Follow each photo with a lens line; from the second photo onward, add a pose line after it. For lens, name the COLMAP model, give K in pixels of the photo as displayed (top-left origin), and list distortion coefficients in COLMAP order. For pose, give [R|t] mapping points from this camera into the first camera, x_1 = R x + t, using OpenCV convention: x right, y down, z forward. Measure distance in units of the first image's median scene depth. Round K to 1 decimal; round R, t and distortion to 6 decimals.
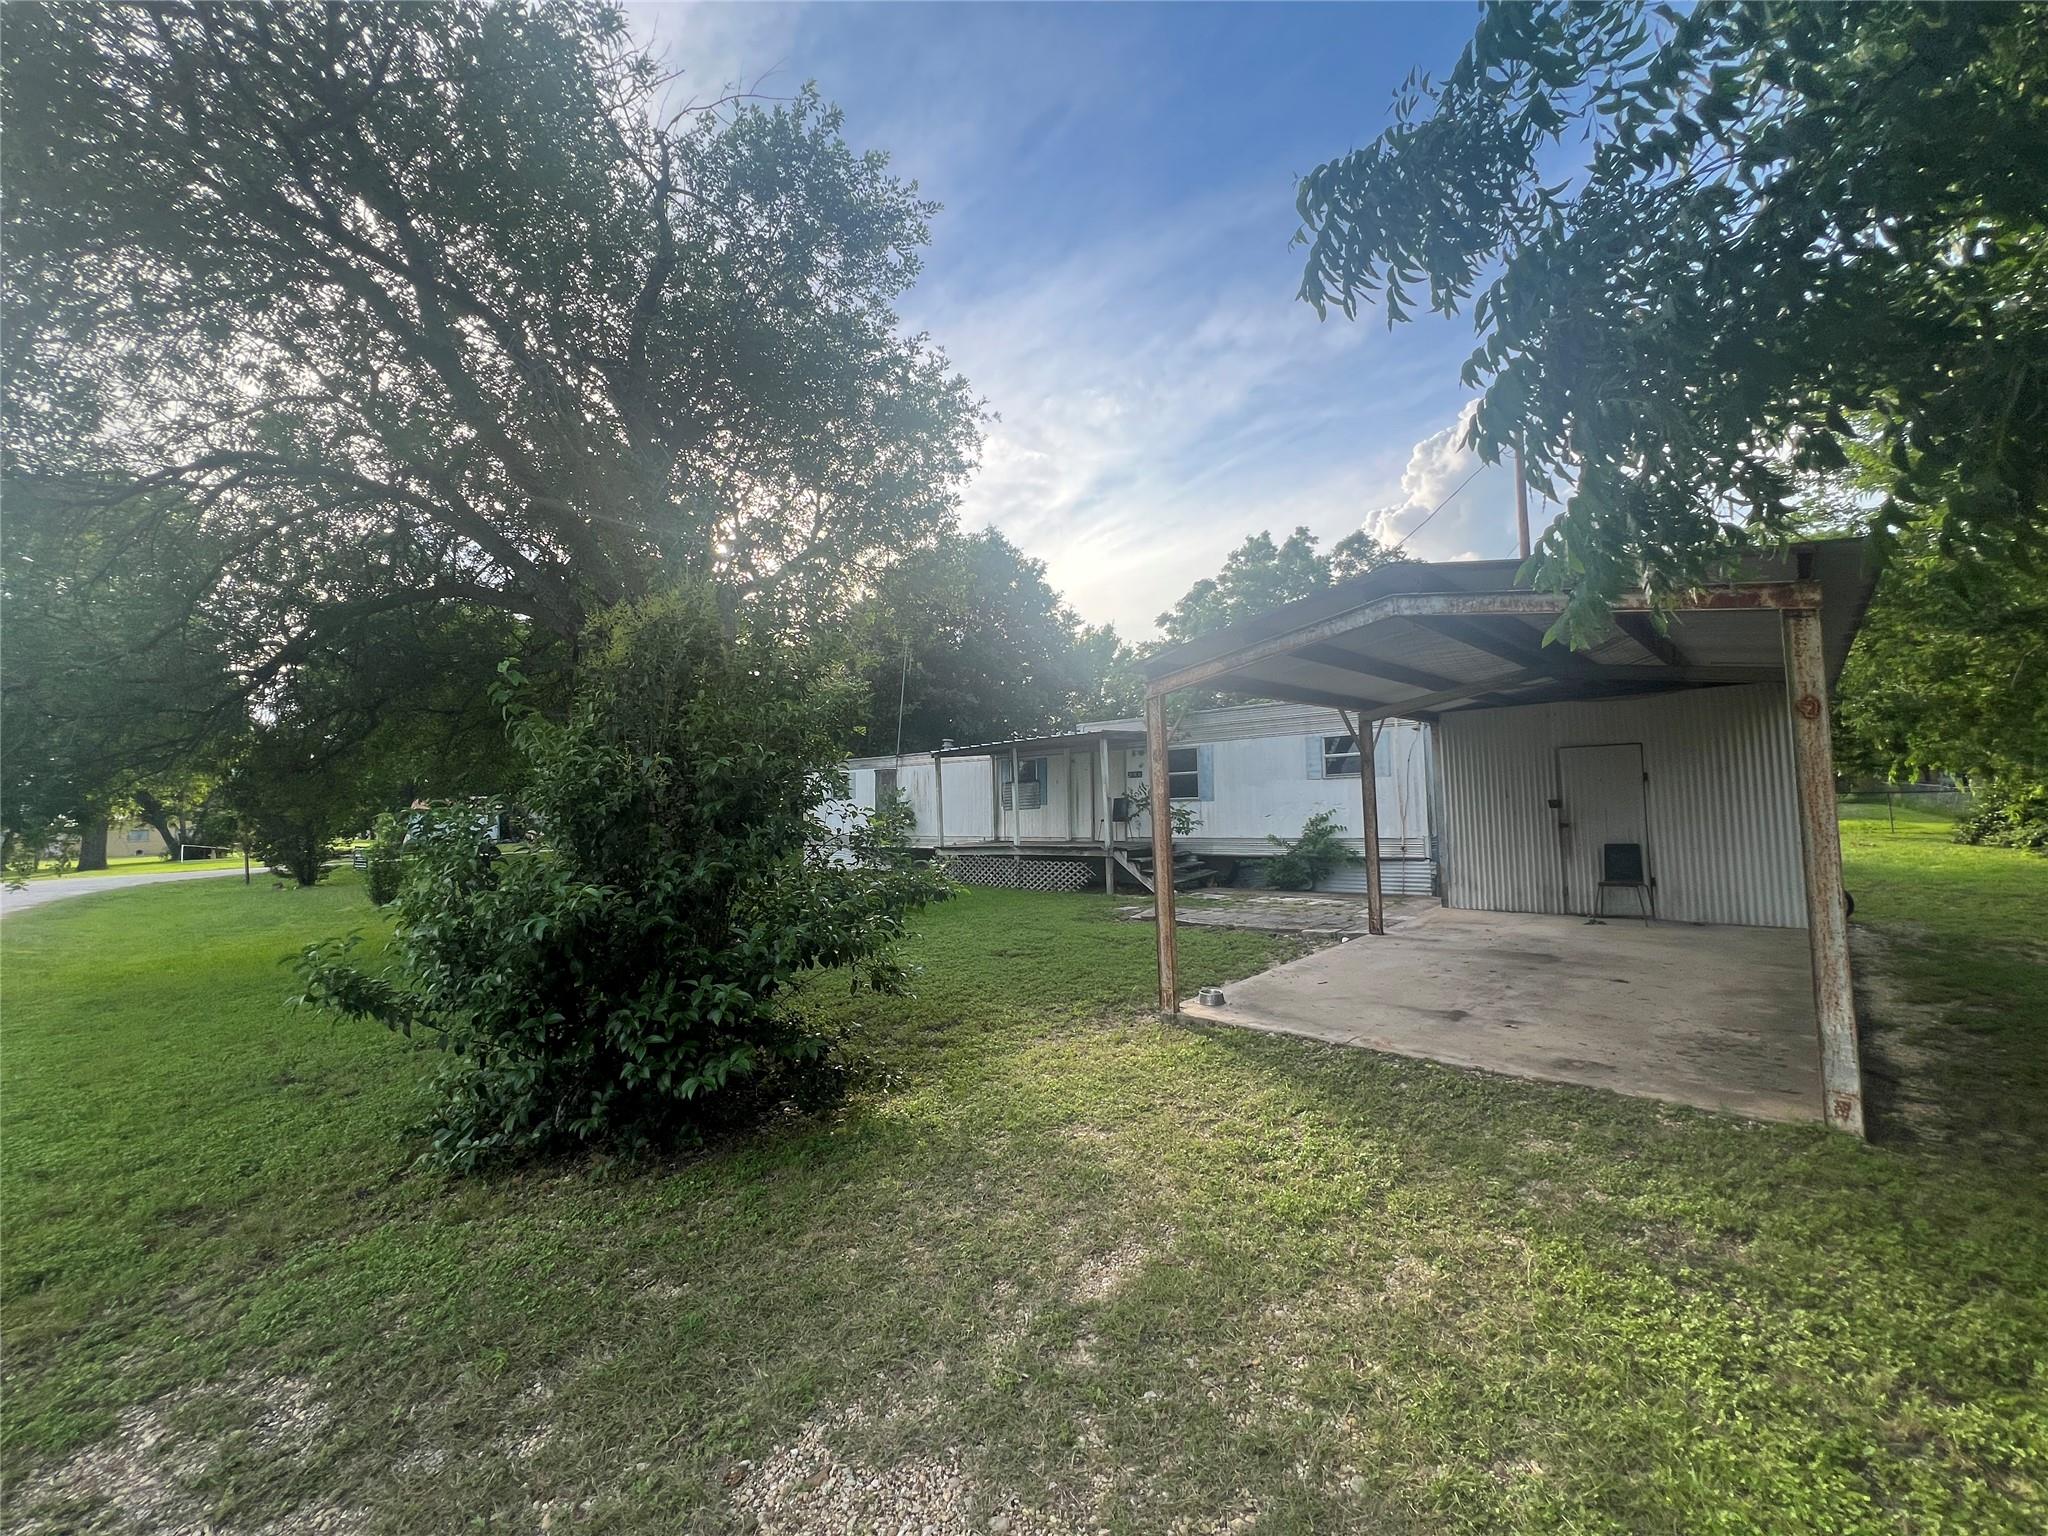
lens RADIAL K [[825.4, 0, 1014.6], [0, 825.4, 758.3], [0, 0, 1]] dist [0.000039, 0.000092]
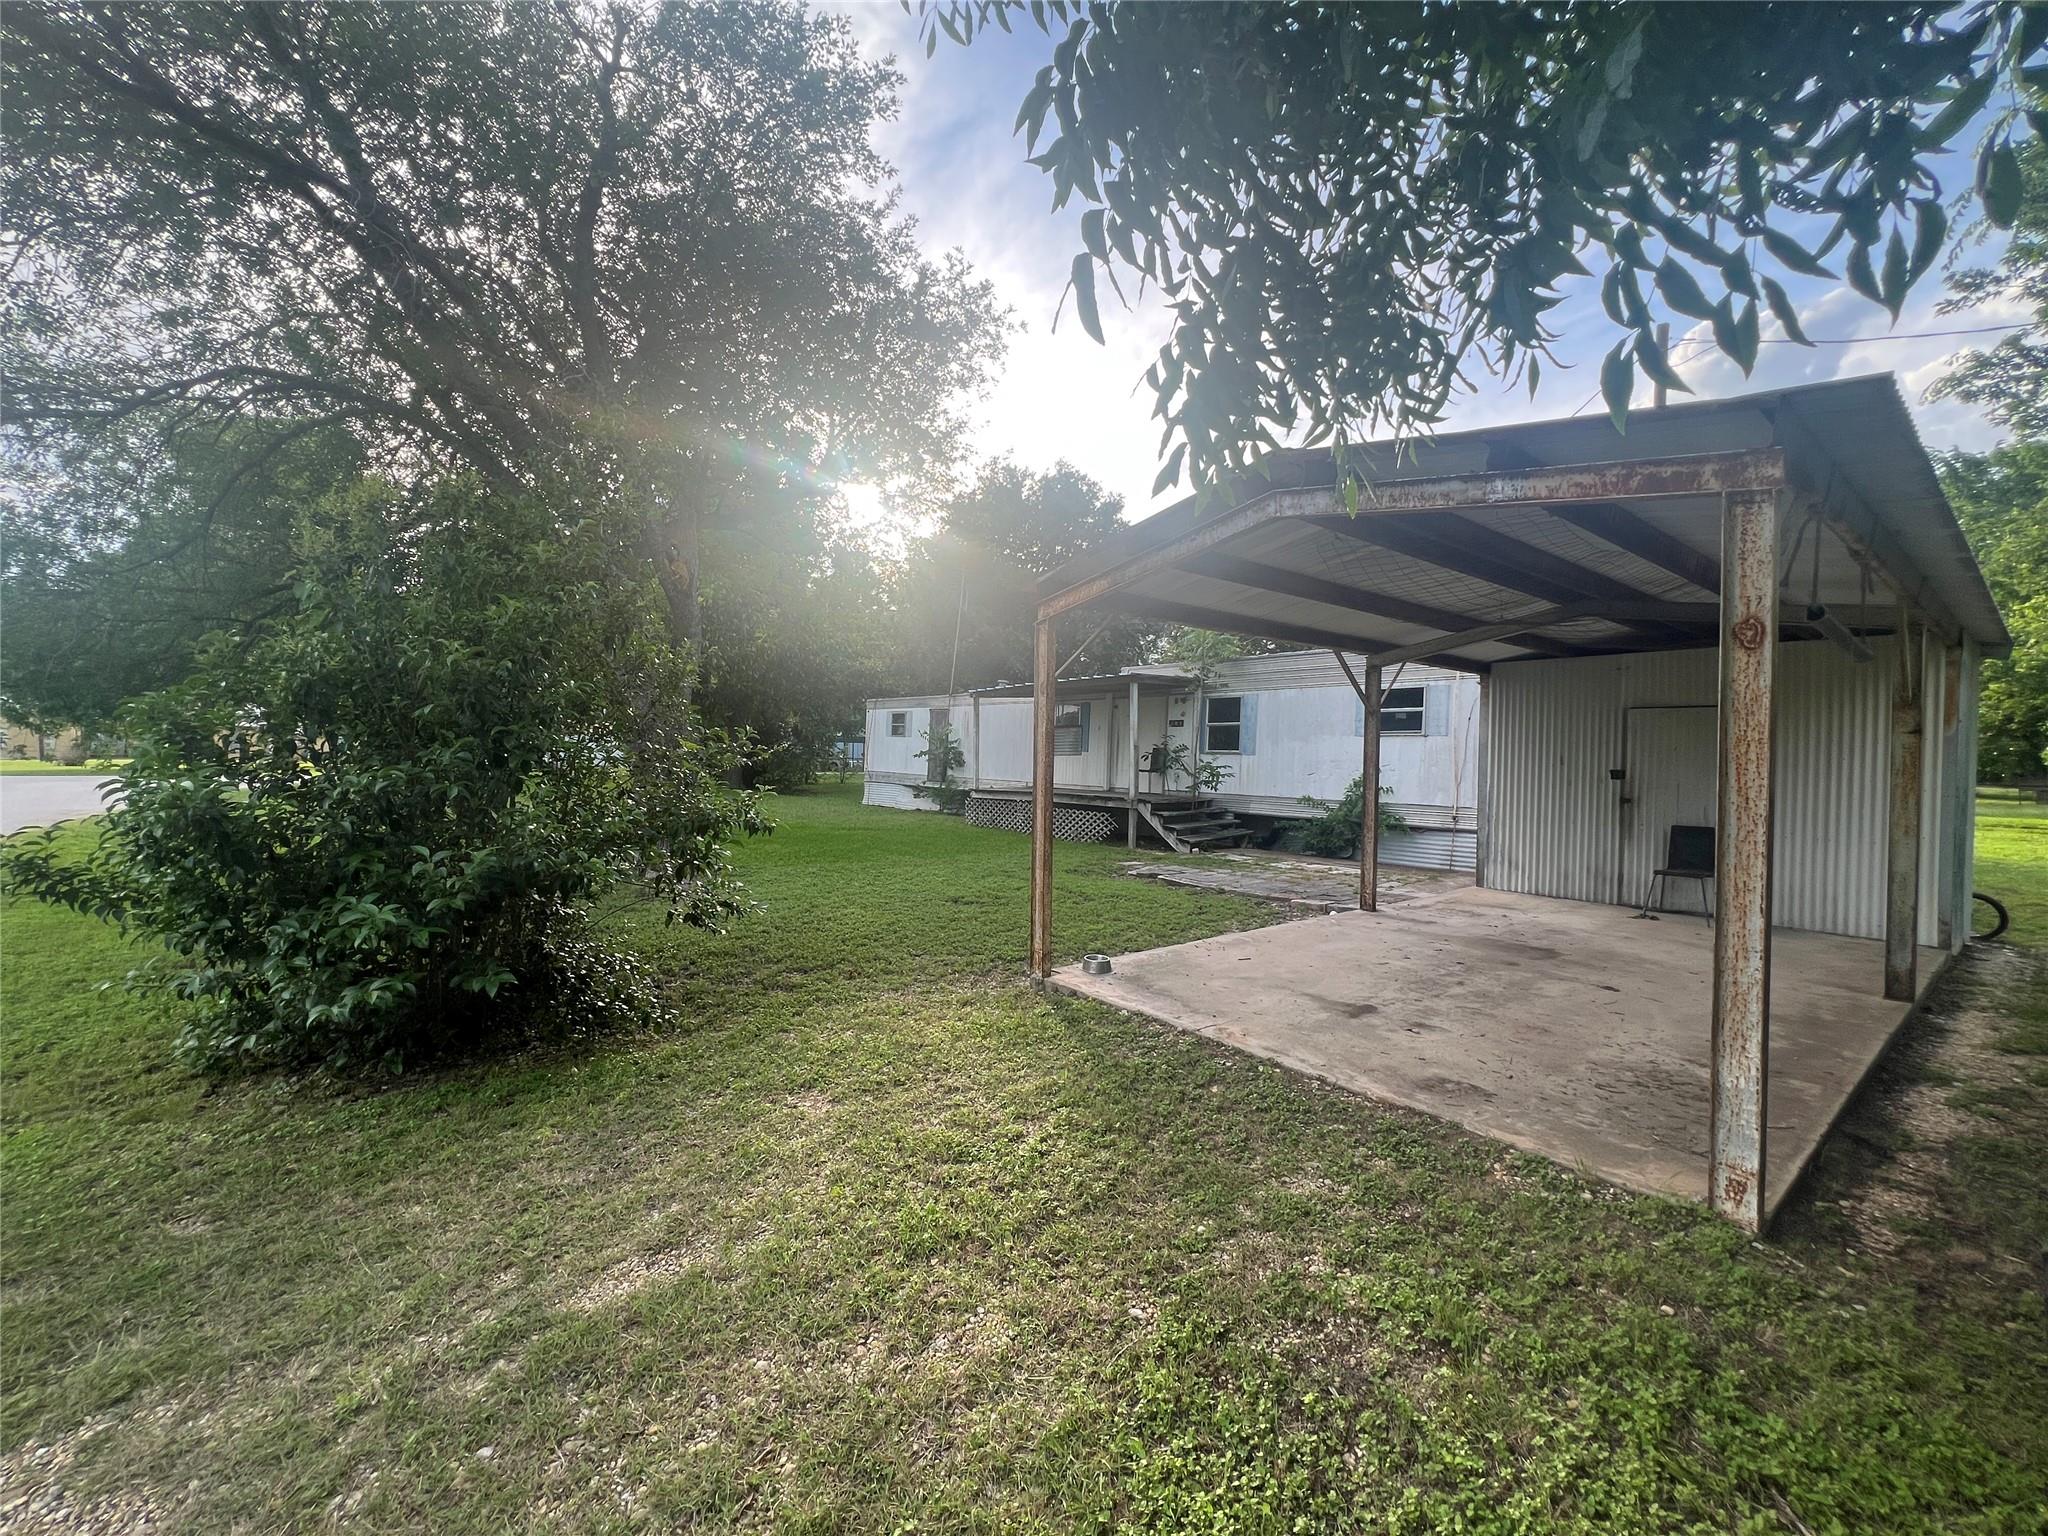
lens RADIAL K [[827.4, 0, 1014.0], [0, 827.4, 759.1], [0, 0, 1]] dist [-0.001543, 0.000552]
pose [[0.987907, 0.050796, -0.146493, 0.292891], [-0.041432, 0.996940, 0.066281, 0.015931], [0.149411, -0.059410, 0.986989, 0.133049]]
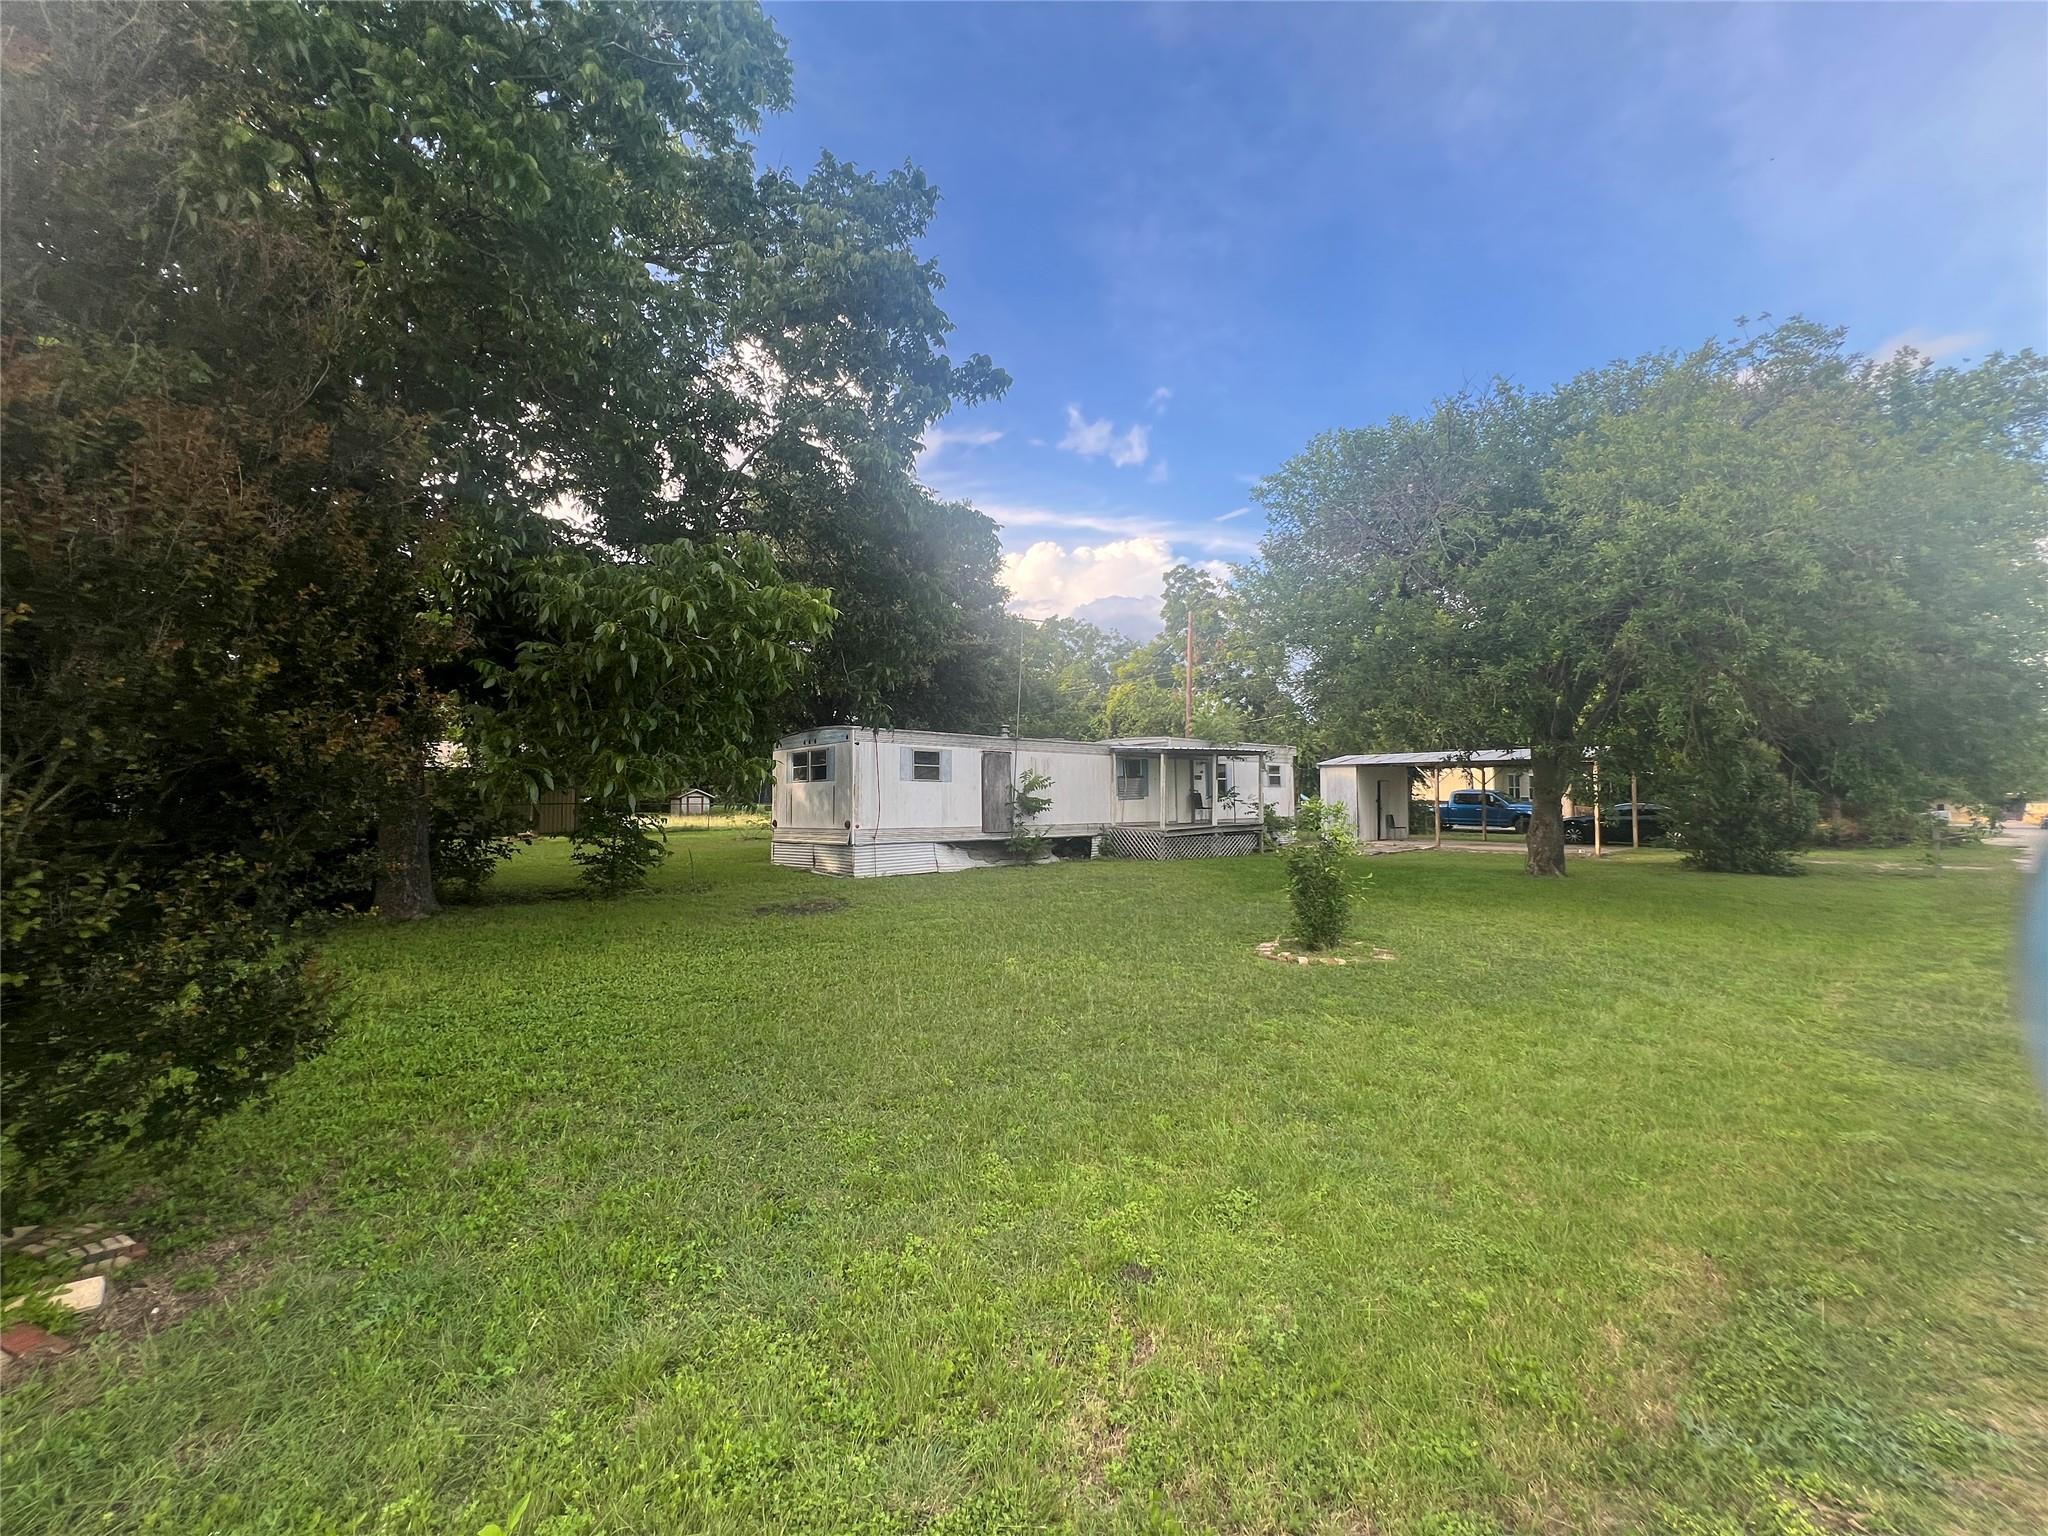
lens RADIAL K [[821.9, 0, 1016.5], [0, 821.9, 764.6], [0, 0, 1]] dist [0.000509, 0.000386]
pose [[0.112935, 0.065536, 0.991439, -3.811539], [-0.060159, 0.996443, -0.059014, 0.289516], [-0.991780, -0.052979, 0.116475, 3.243288]]
